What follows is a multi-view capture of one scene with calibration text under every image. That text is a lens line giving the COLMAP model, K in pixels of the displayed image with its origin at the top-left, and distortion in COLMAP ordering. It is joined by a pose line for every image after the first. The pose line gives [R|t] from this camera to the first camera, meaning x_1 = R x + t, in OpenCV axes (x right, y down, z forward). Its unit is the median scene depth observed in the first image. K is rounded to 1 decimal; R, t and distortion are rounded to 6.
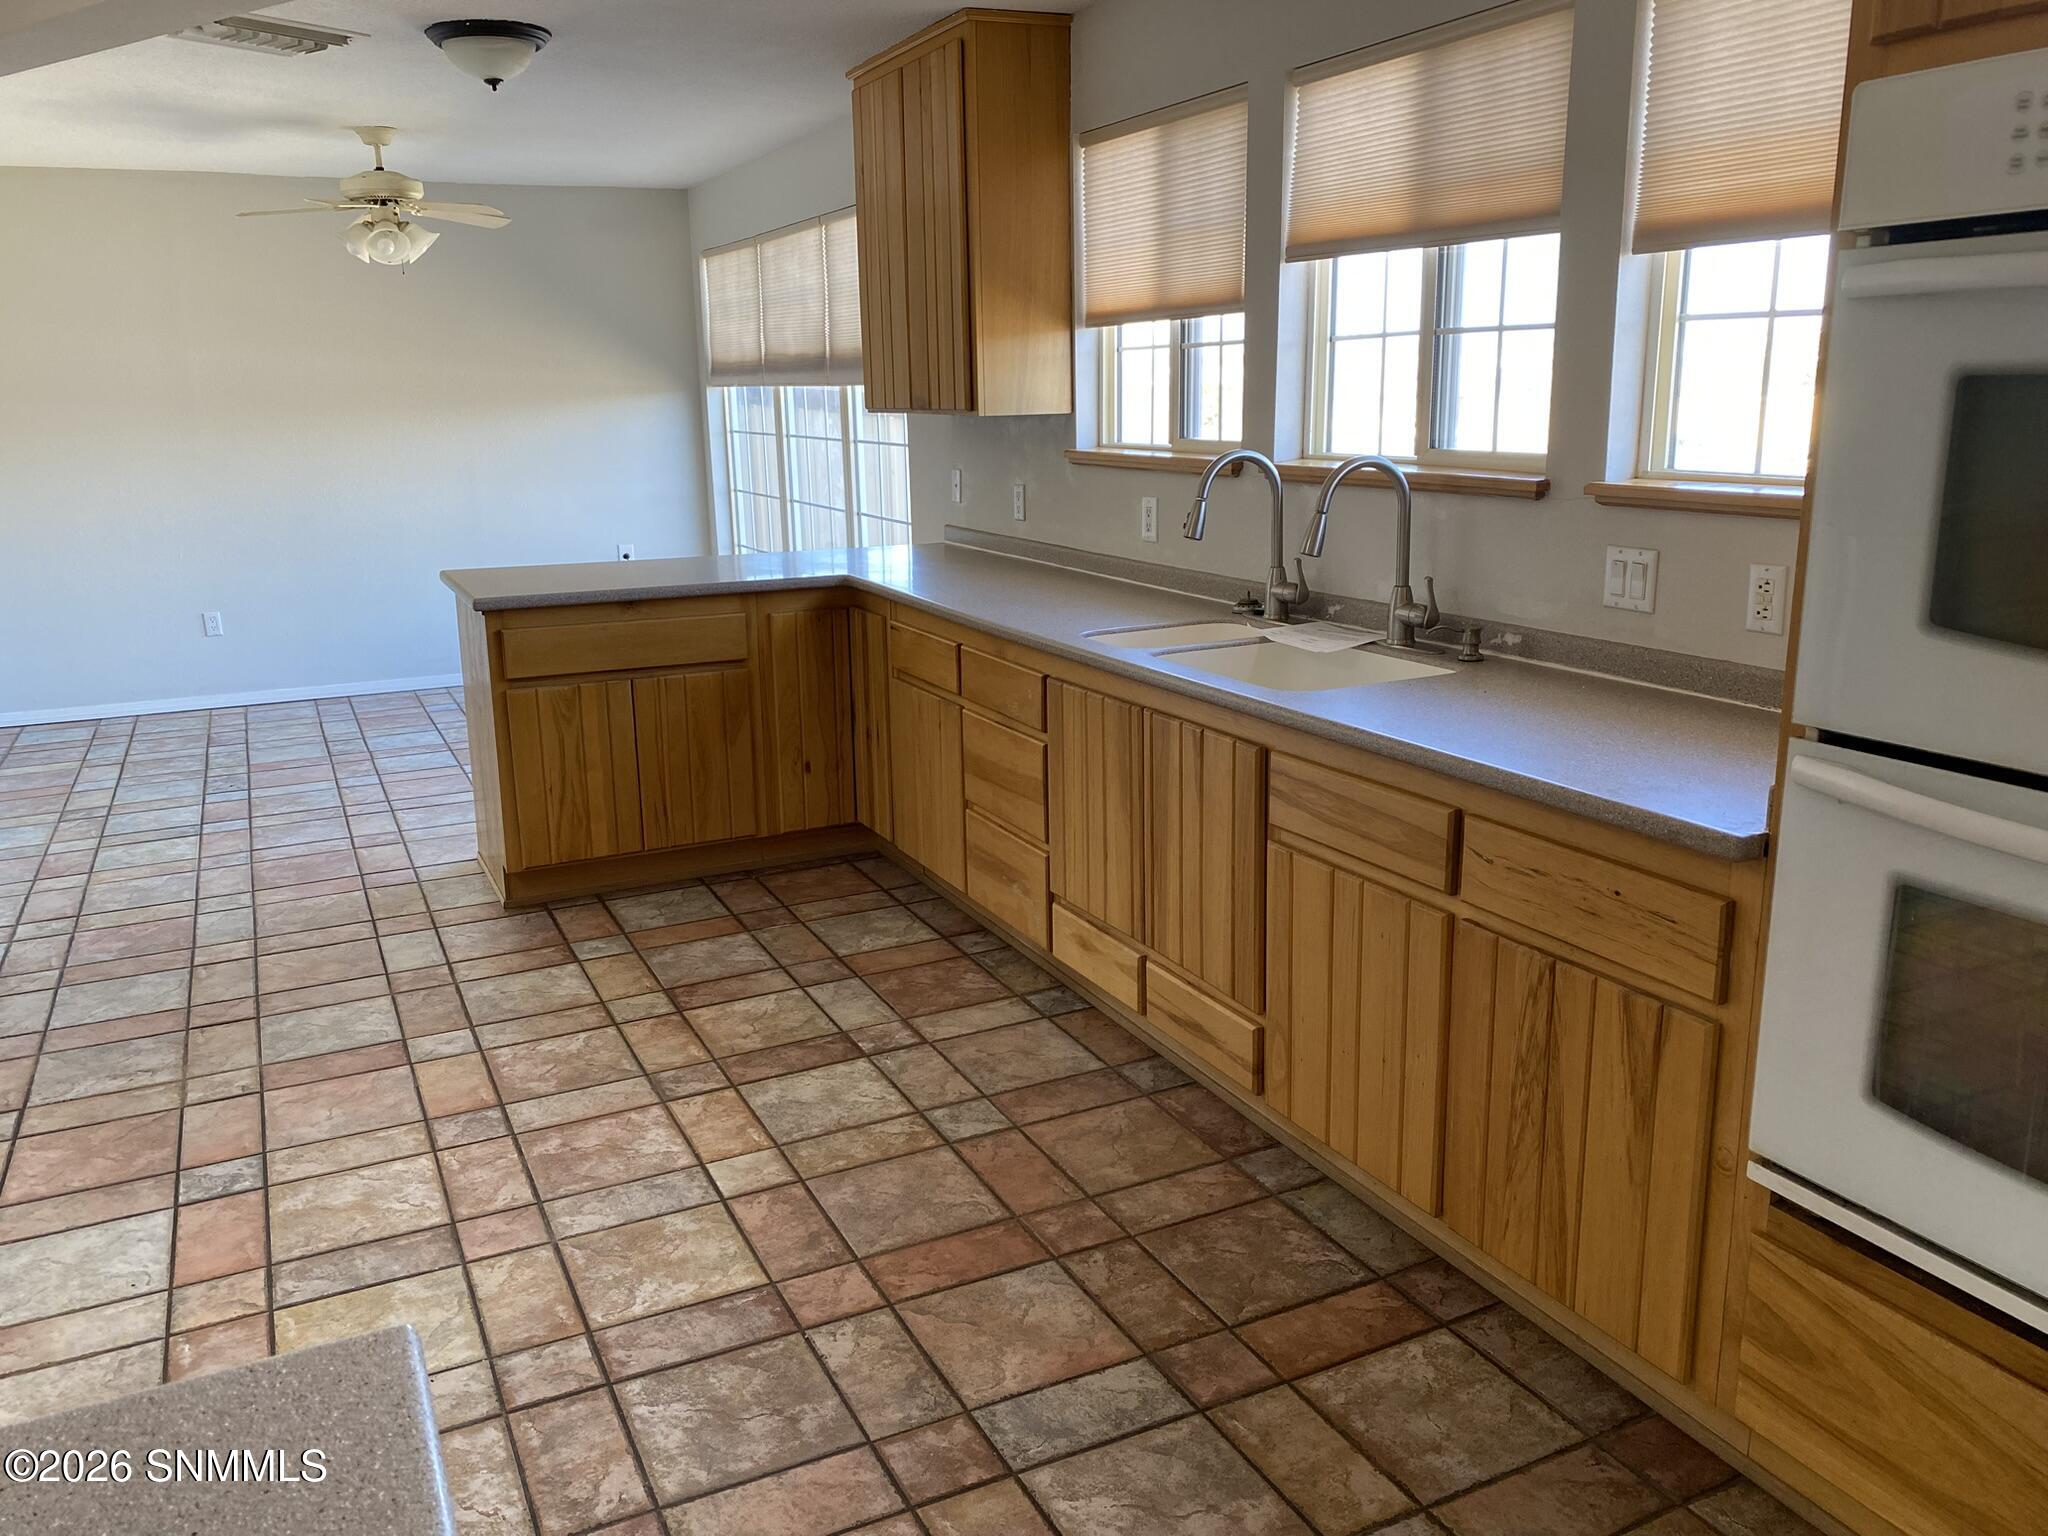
lens RADIAL K [[1547.7, 0, 1042.6], [0, 1547.7, 764.7], [0, 0, 1]] dist [0.015610, -0.029347]
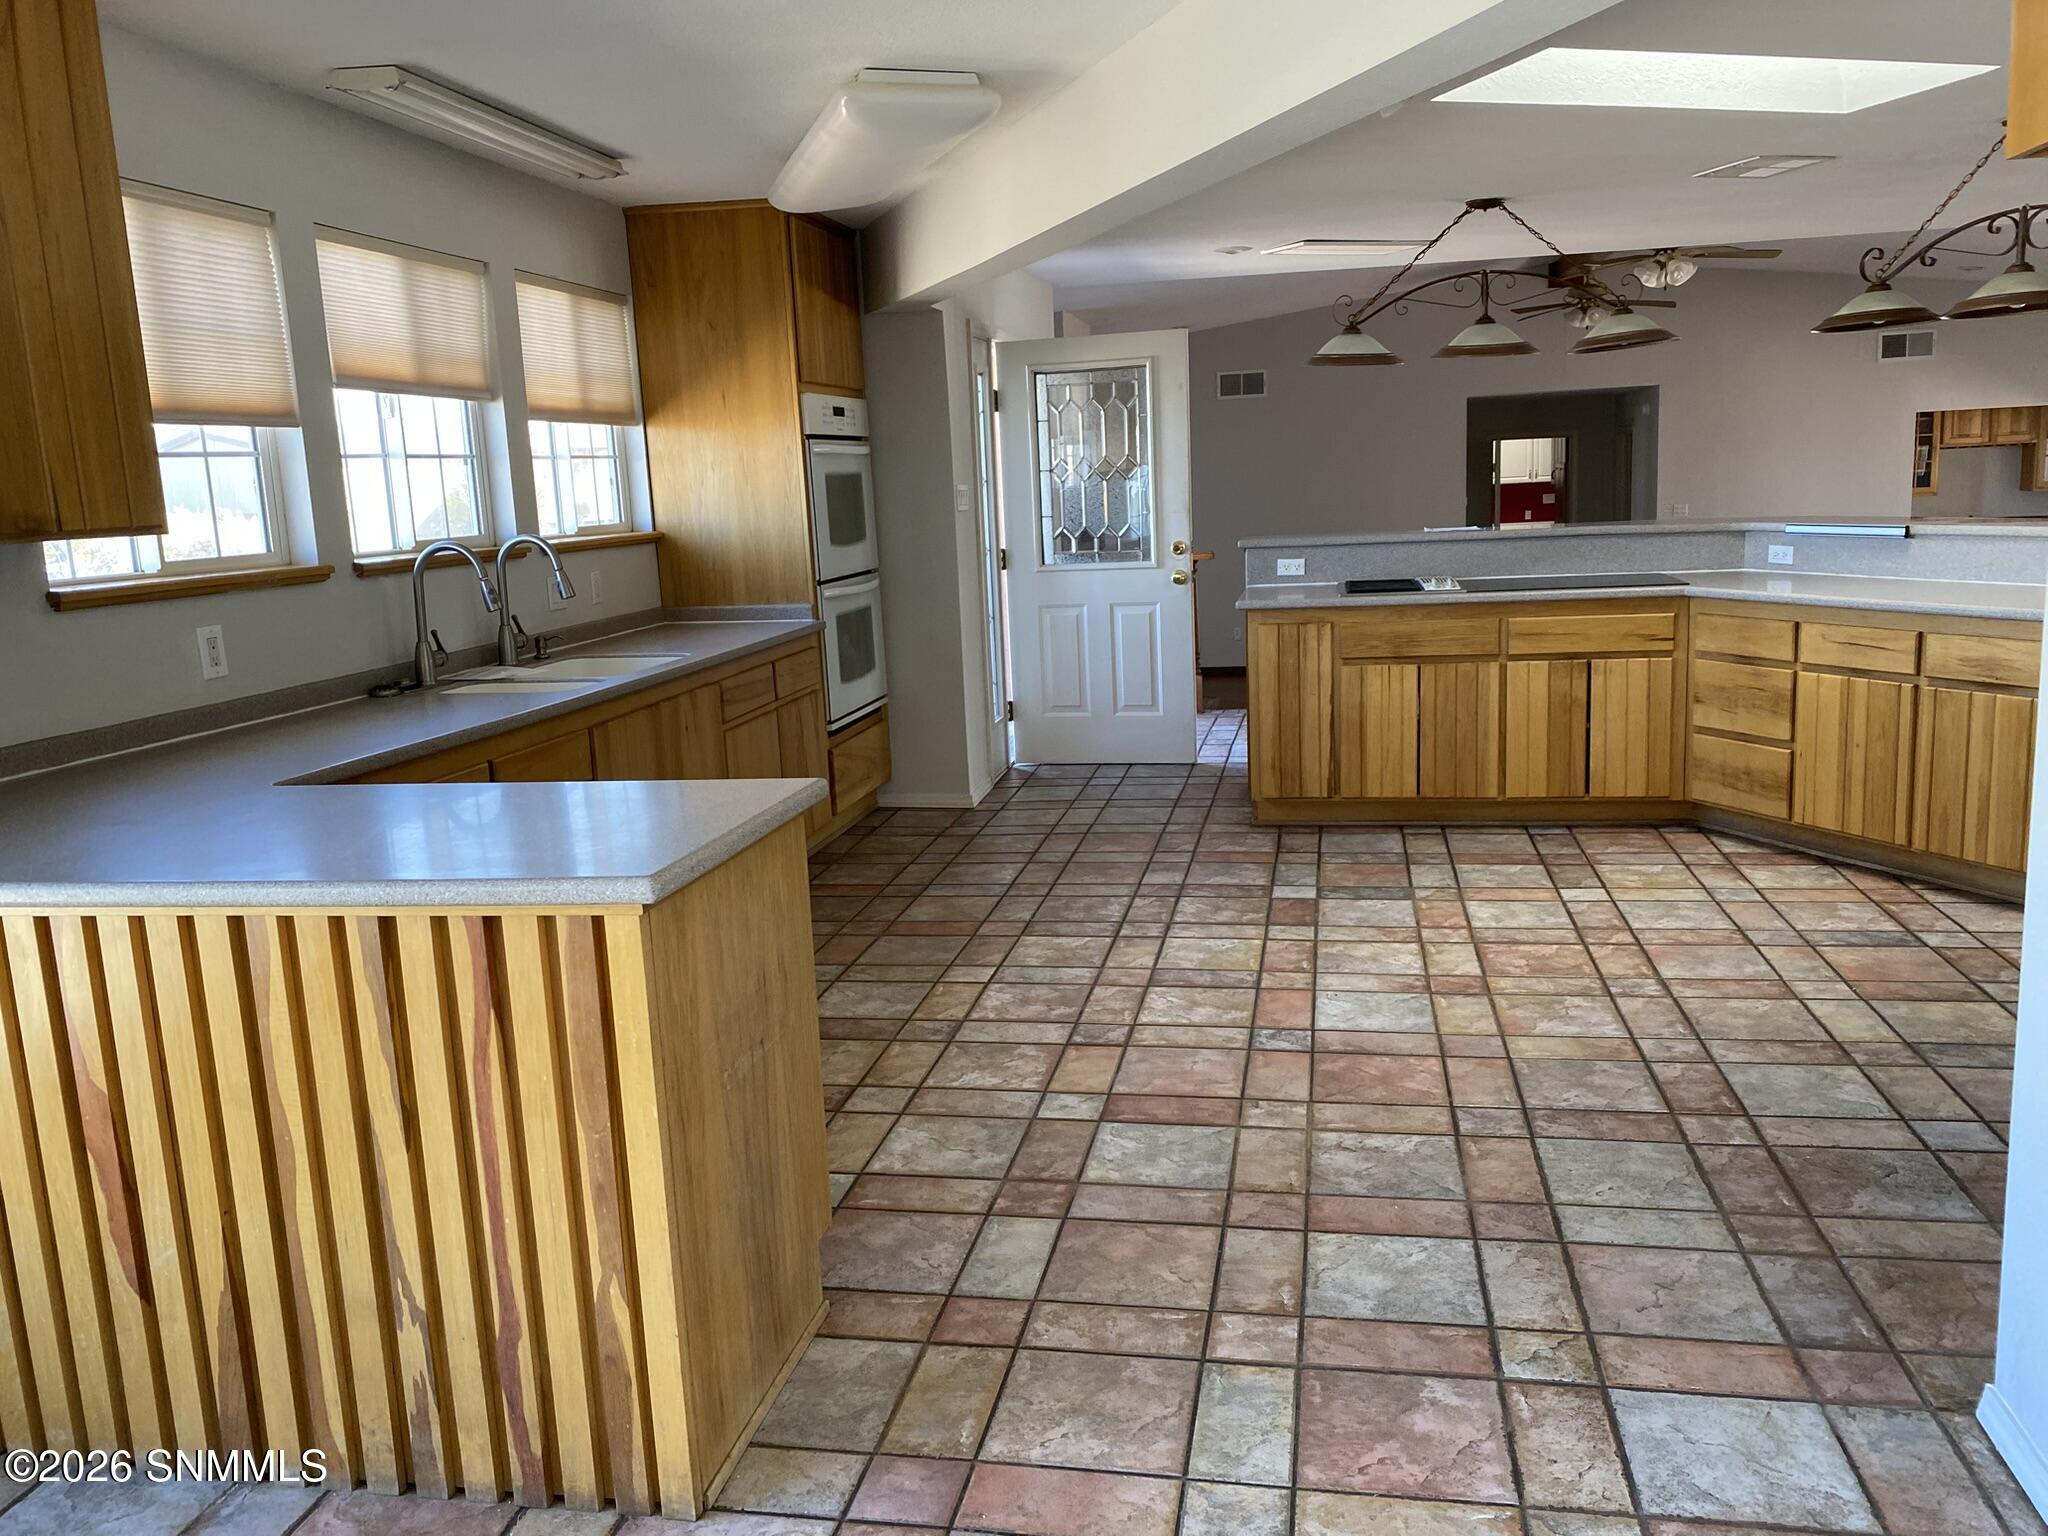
lens RADIAL K [[1547.7, 0, 1035.0], [0, 1547.7, 765.4], [0, 0, 1]] dist [0.015610, -0.029347]
pose [[-0.789757, -0.054946, 0.610954, -1.050613], [0.208534, 0.912613, 0.351639, -0.400389], [-0.576886, 0.405114, -0.709285, 1.784672]]
